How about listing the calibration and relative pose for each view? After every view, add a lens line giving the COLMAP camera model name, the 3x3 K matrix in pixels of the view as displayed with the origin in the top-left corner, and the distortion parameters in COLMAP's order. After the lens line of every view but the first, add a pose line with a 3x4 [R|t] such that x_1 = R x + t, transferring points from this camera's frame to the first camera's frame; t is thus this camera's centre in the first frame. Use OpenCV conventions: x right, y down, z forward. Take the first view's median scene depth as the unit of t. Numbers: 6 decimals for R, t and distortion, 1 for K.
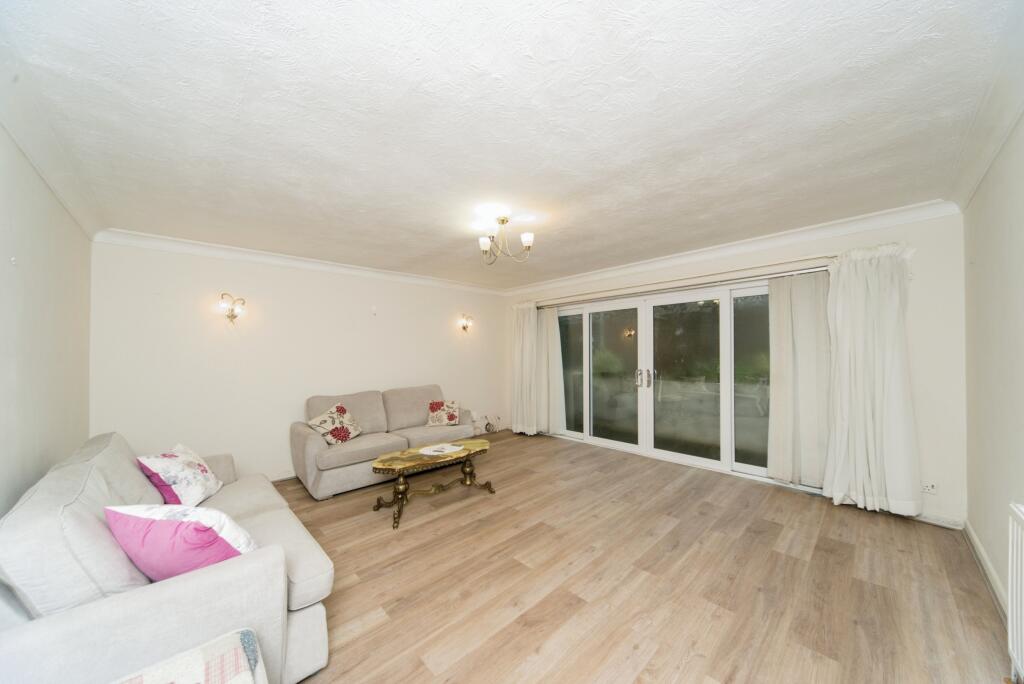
lens RADIAL K [[347.3, 0, 512.0], [0, 347.3, 342.0], [0, 0, 1]] dist [-0.001623, -0.000106]
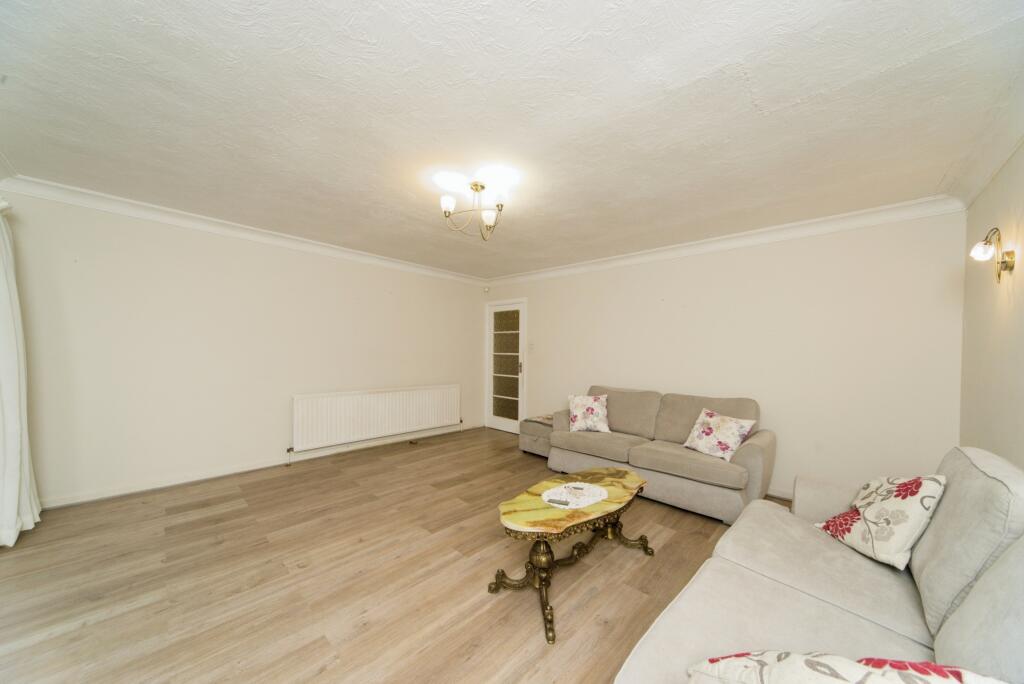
lens RADIAL K [[347.3, 0, 512.0], [0, 347.3, 342.0], [0, 0, 1]] dist [-0.001623, -0.000106]
pose [[-0.998859, -0.005269, -0.047467, -0.070096], [-0.002998, 0.998853, -0.047793, 0.080424], [0.047665, -0.047596, -0.997729, 1.852486]]
